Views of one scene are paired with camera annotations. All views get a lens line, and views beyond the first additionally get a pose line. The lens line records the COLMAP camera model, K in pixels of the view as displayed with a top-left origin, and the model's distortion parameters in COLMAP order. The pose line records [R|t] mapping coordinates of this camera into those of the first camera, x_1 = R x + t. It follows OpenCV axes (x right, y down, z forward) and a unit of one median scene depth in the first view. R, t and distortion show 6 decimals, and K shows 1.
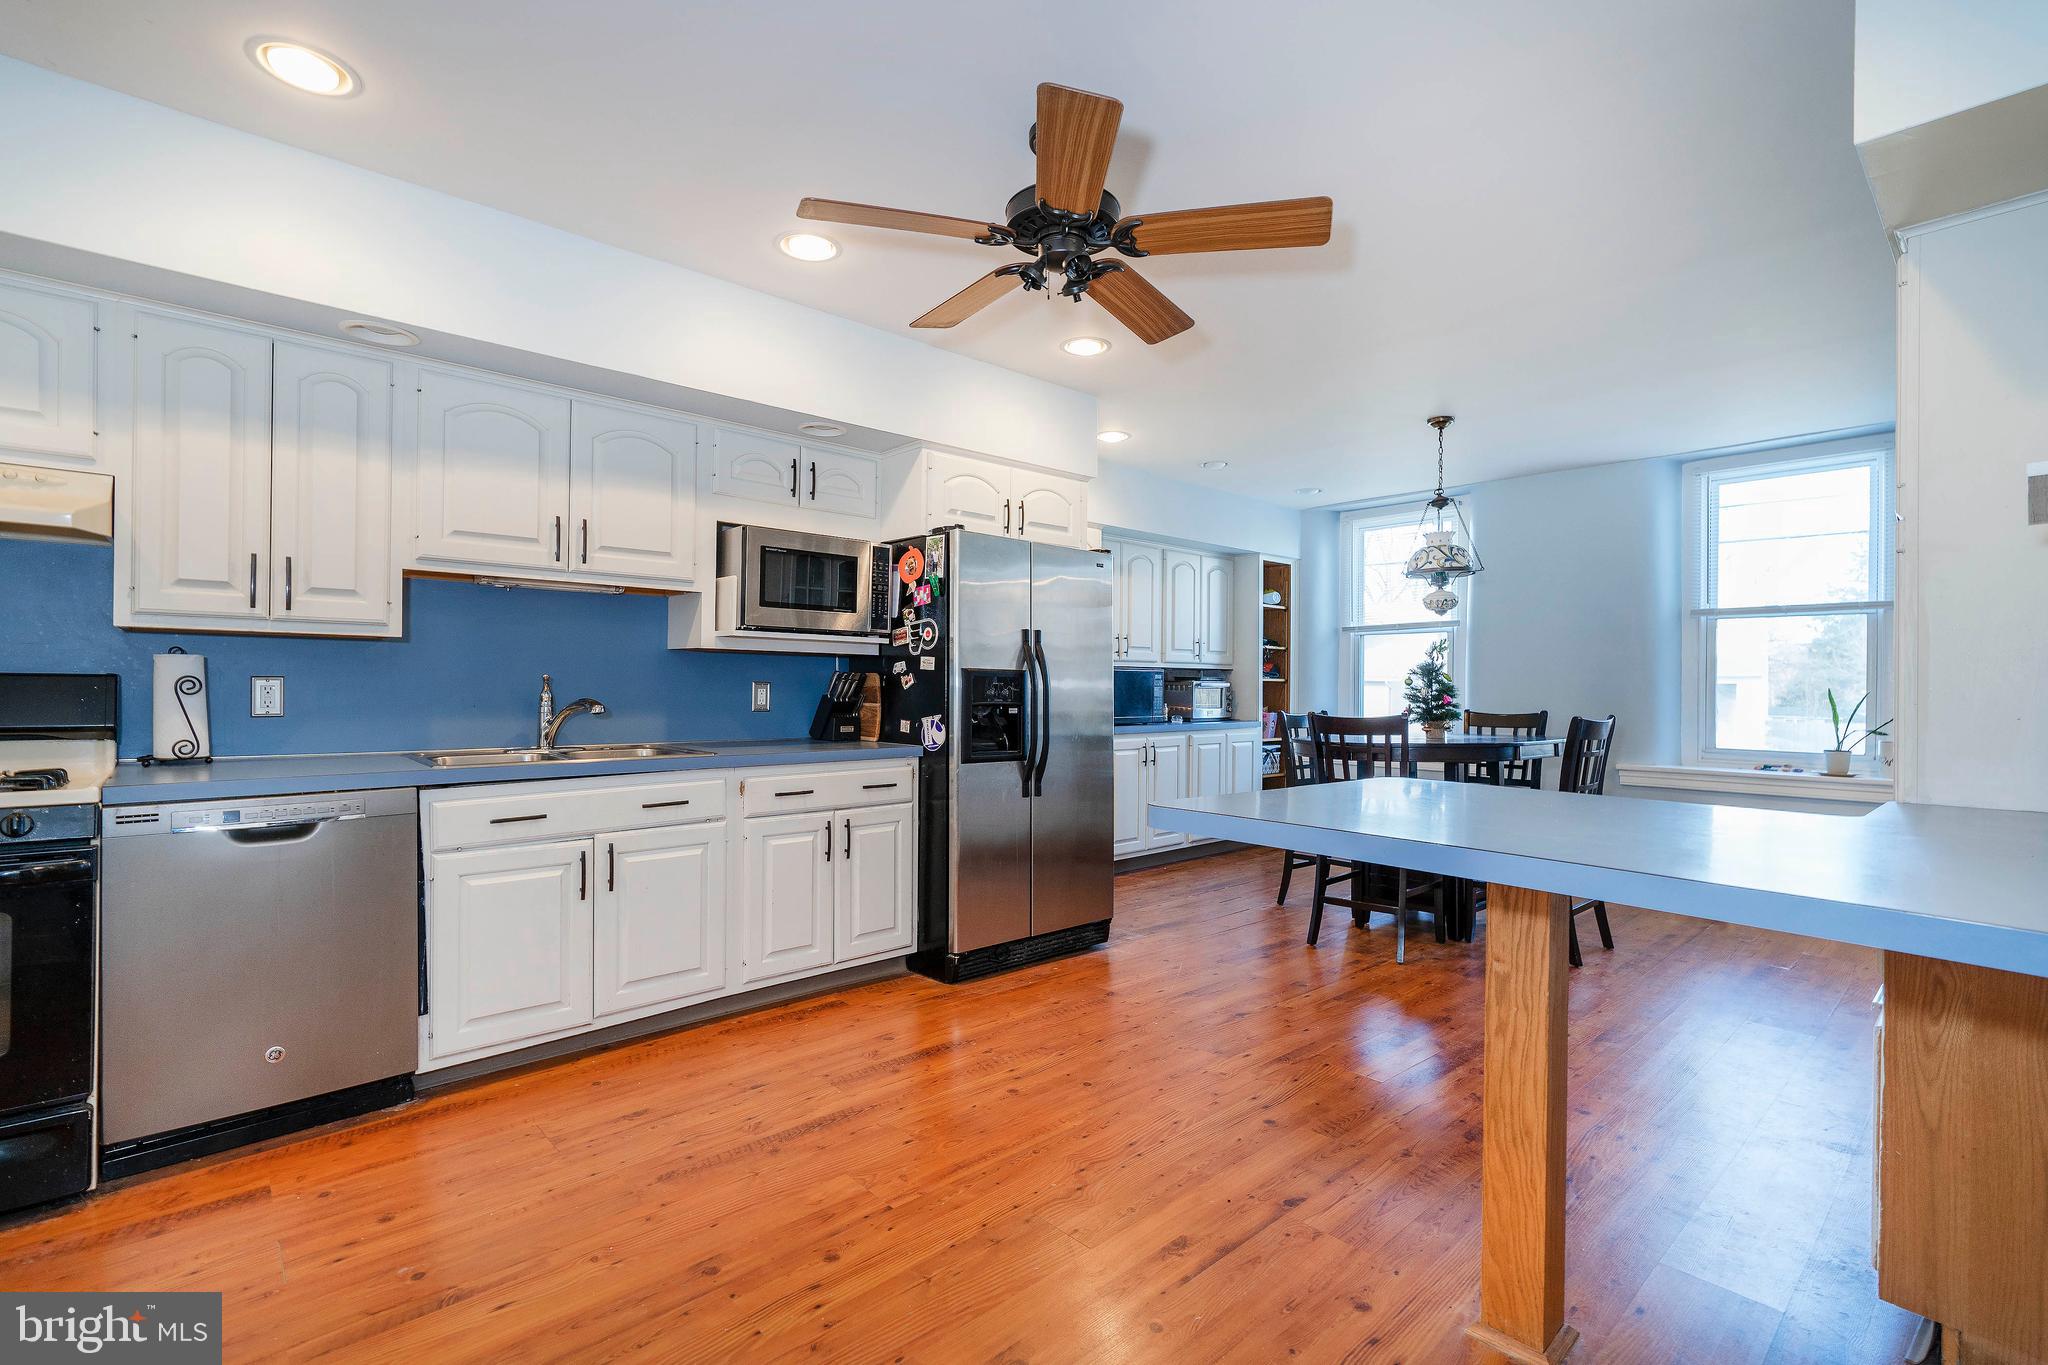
lens RADIAL K [[933.7, 0, 1040.3], [0, 933.7, 676.2], [0, 0, 1]] dist [-0.000052, 0.002433]
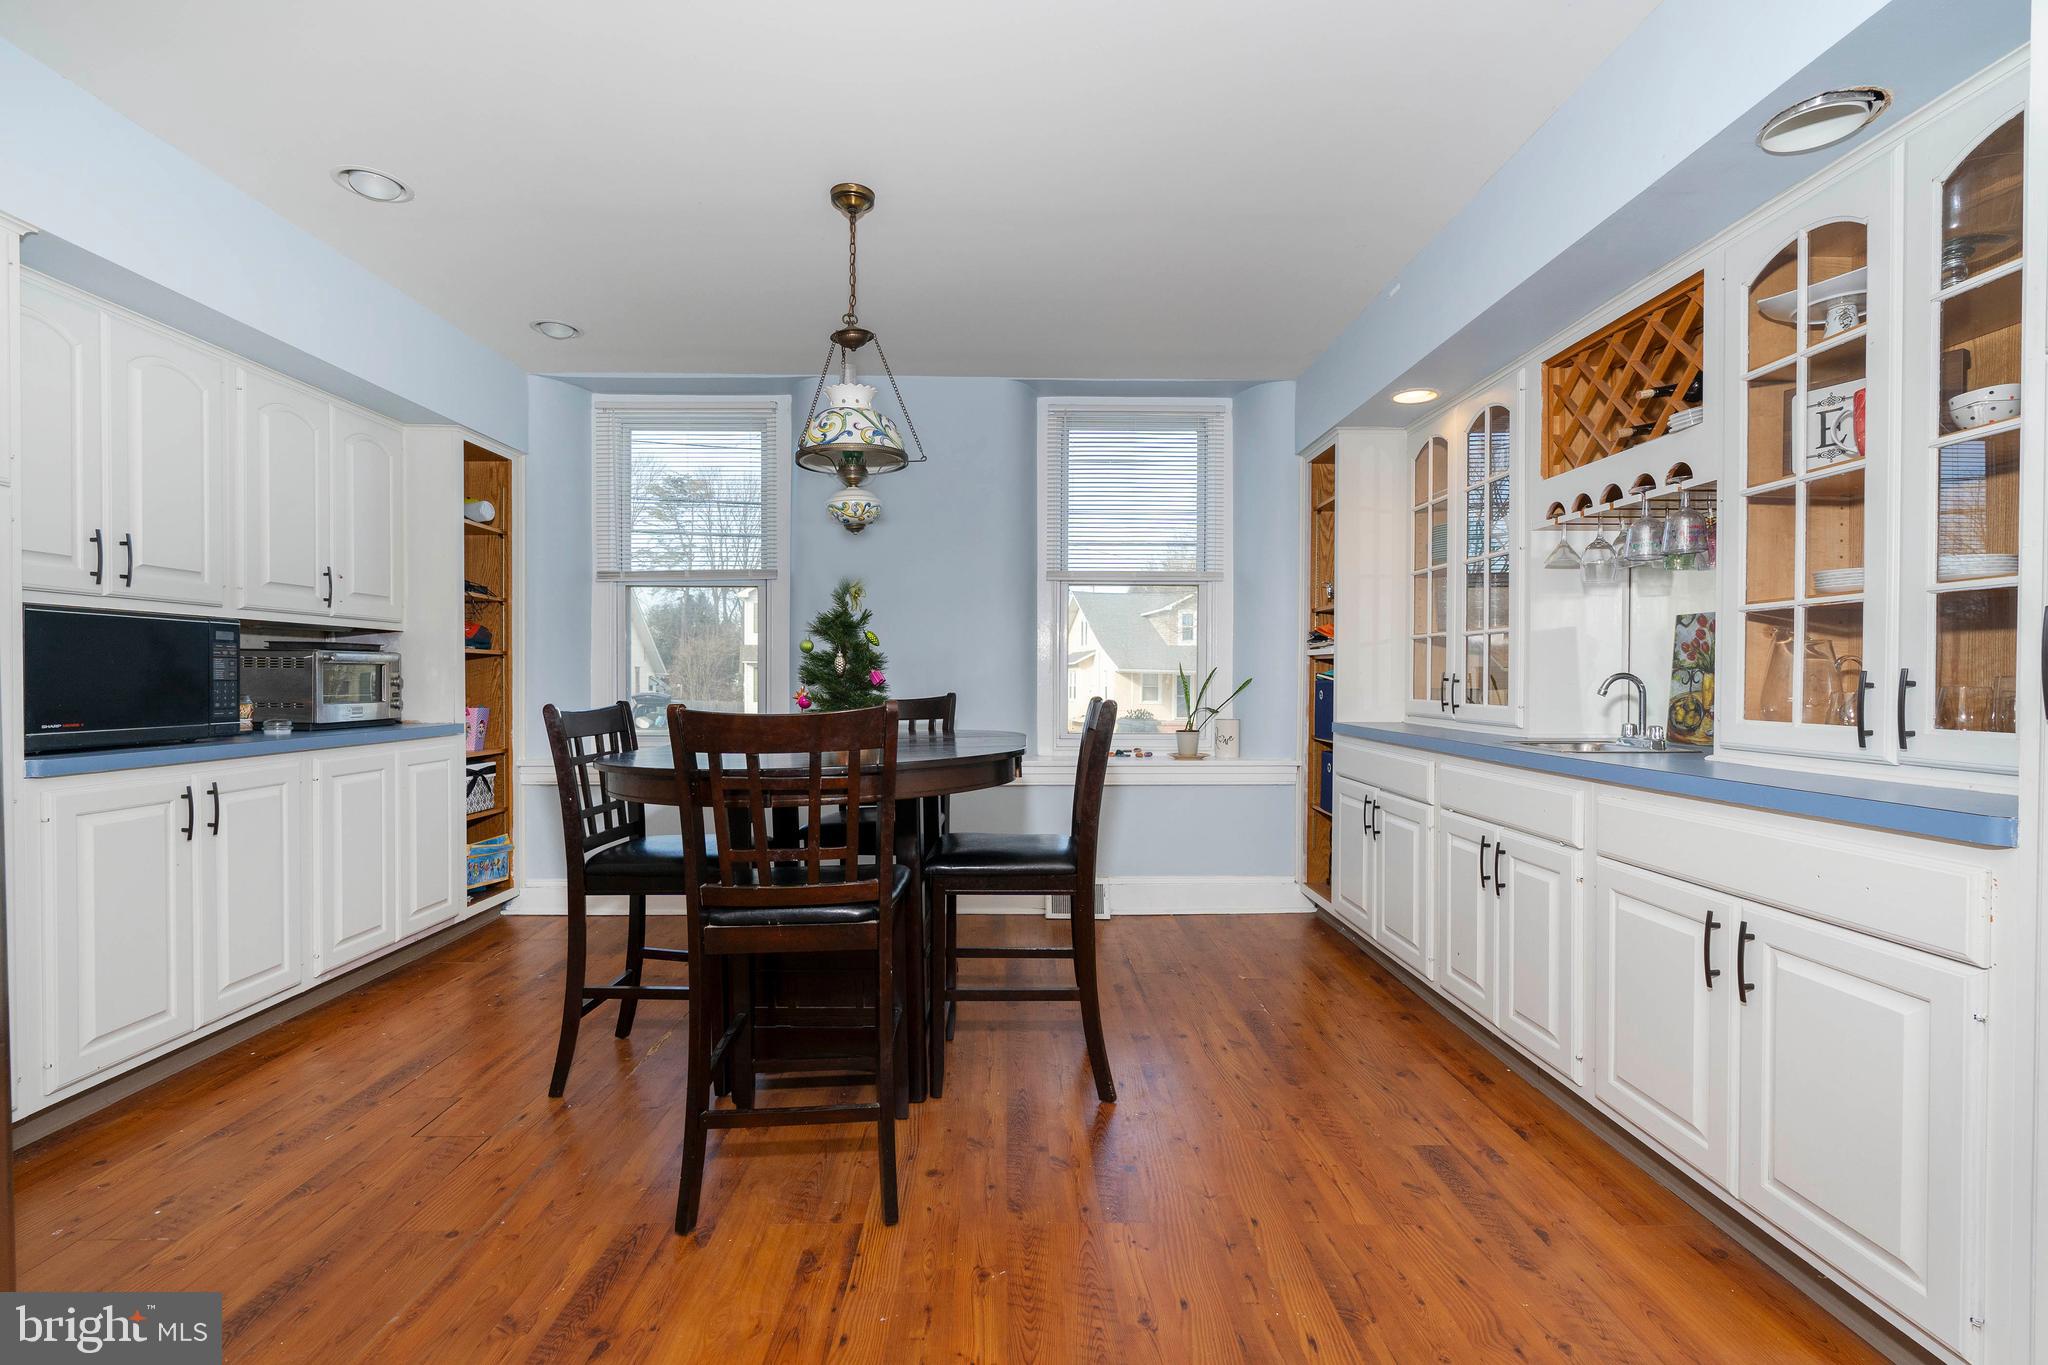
lens RADIAL K [[933.7, 0, 1020.5], [0, 933.7, 682.8], [0, 0, 1]] dist [-0.000052, 0.002433]
pose [[0.679316, -0.010168, 0.733775, 0.063847], [-0.004068, 0.999836, 0.017621, 0.015989], [-0.733835, -0.014955, 0.679163, 0.469456]]
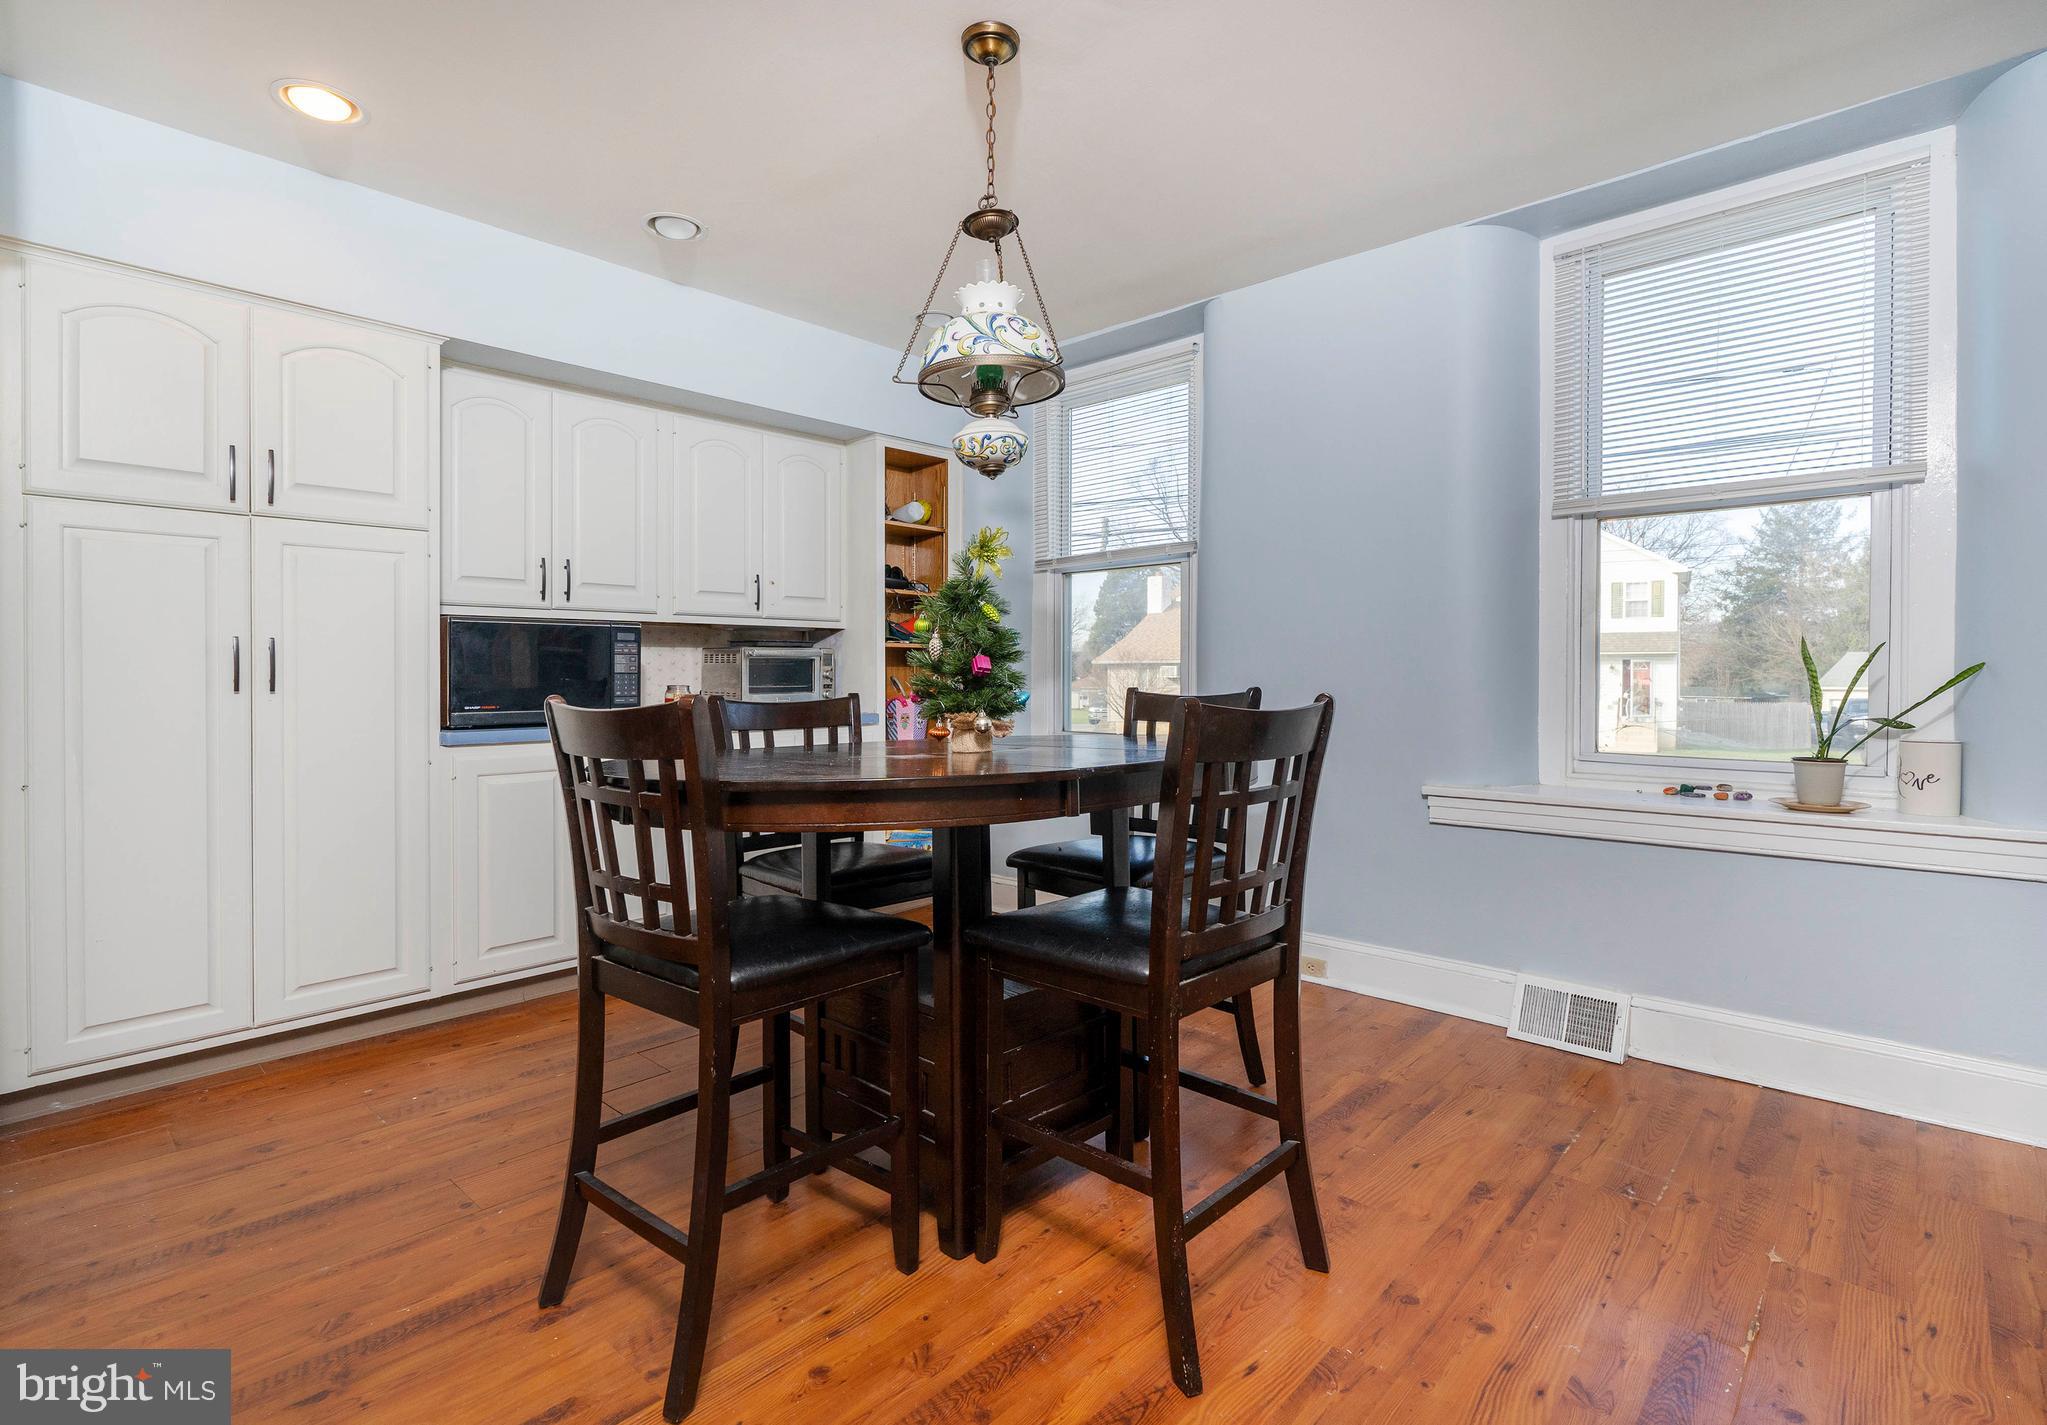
lens RADIAL K [[970.1, 0, 1016.8], [0, 970.1, 676.9], [0, 0, 1]] dist [-0.007606, 0.000916]
pose [[0.998146, -0.011223, 0.059824, 0.365965], [0.010393, 0.999846, 0.014160, 0.021505], [-0.059974, -0.013512, 0.998108, 0.476636]]
